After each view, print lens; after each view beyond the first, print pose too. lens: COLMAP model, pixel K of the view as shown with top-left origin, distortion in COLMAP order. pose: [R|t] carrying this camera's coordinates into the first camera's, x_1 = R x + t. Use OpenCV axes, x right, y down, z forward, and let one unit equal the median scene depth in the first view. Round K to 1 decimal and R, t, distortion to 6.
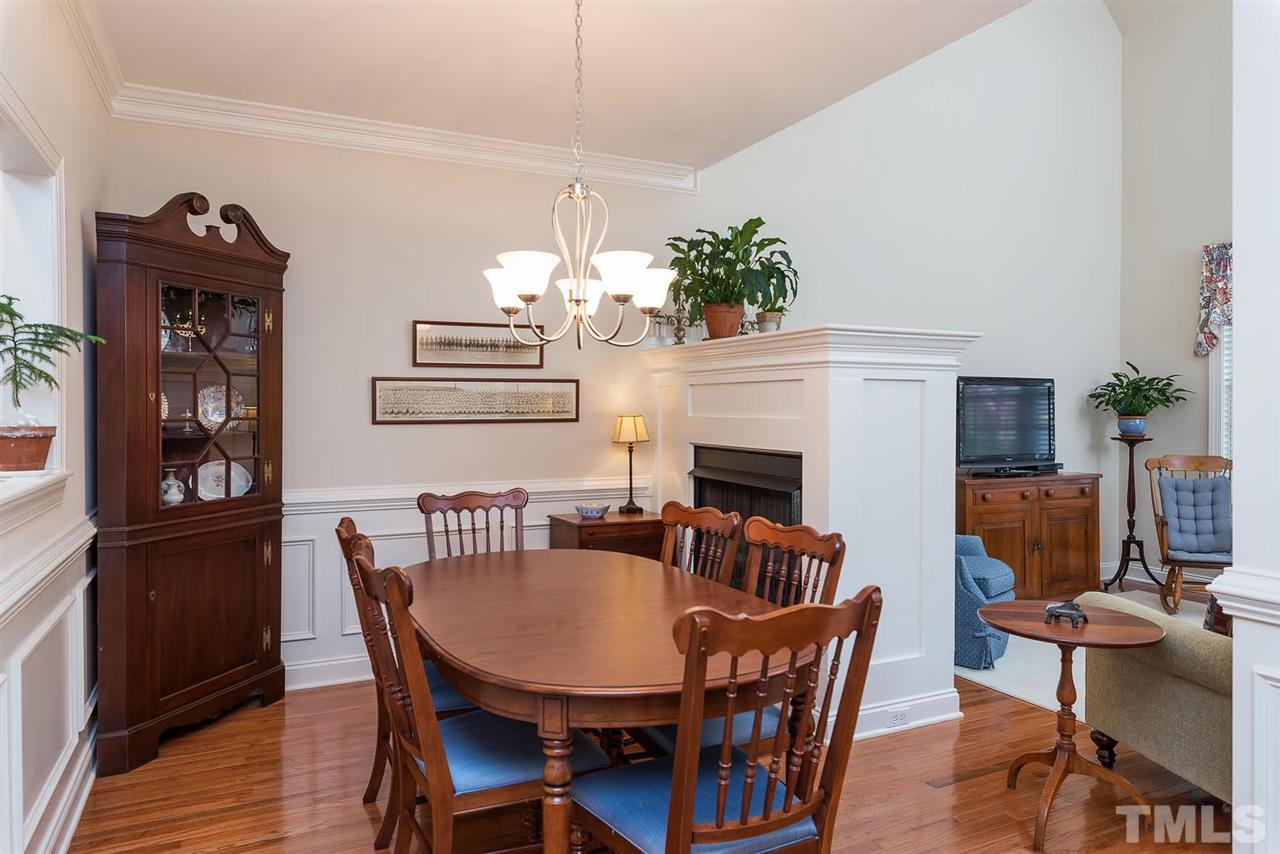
lens RADIAL K [[801.8, 0, 634.2], [0, 801.8, 416.4], [0, 0, 1]] dist [0.007319, 0.001200]
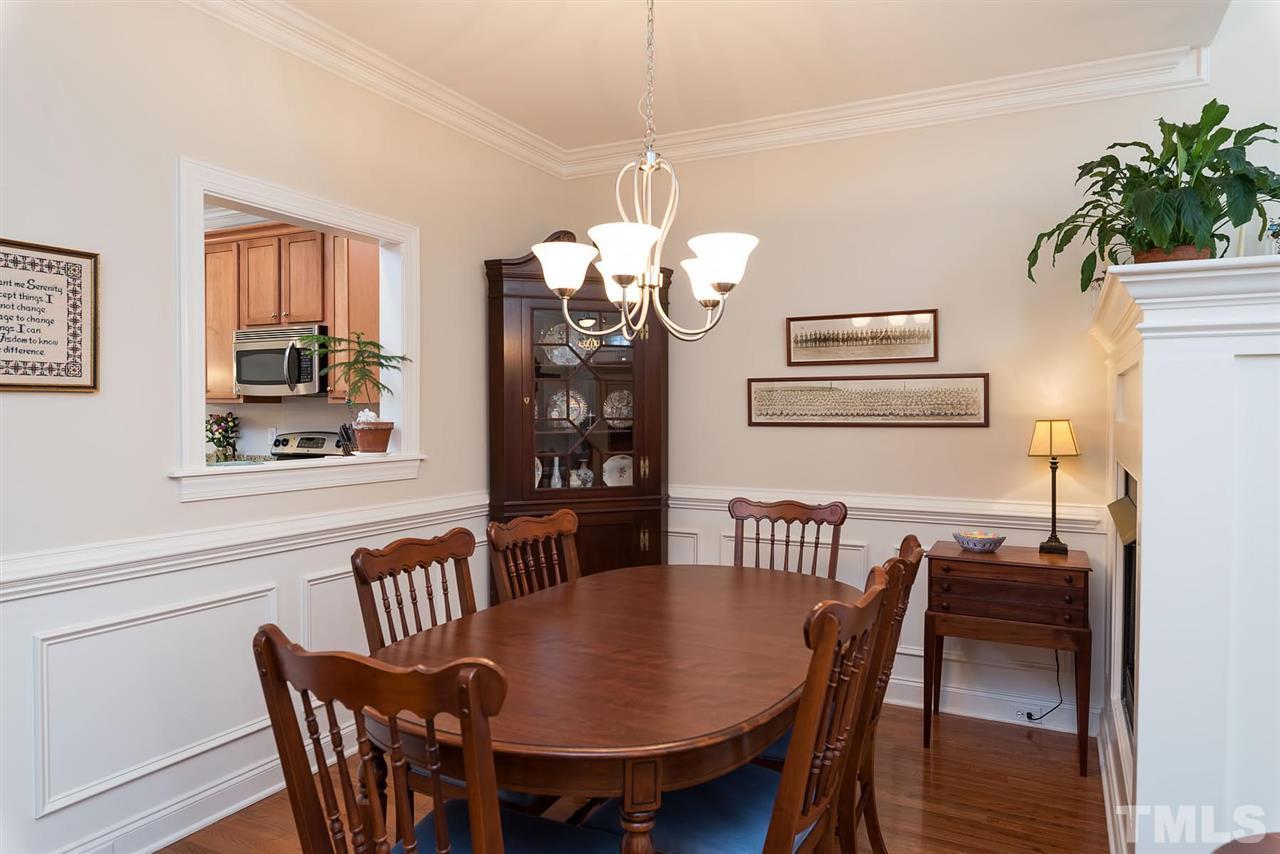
lens RADIAL K [[829.5, 0, 637.3], [0, 829.5, 426.6], [0, 0, 1]] dist [-0.003370, -0.000369]
pose [[0.600825, 0.015614, -0.799228, 0.415597], [-0.008999, 0.999878, 0.012769, -0.001289], [0.799330, -0.000479, 0.600893, 0.268386]]
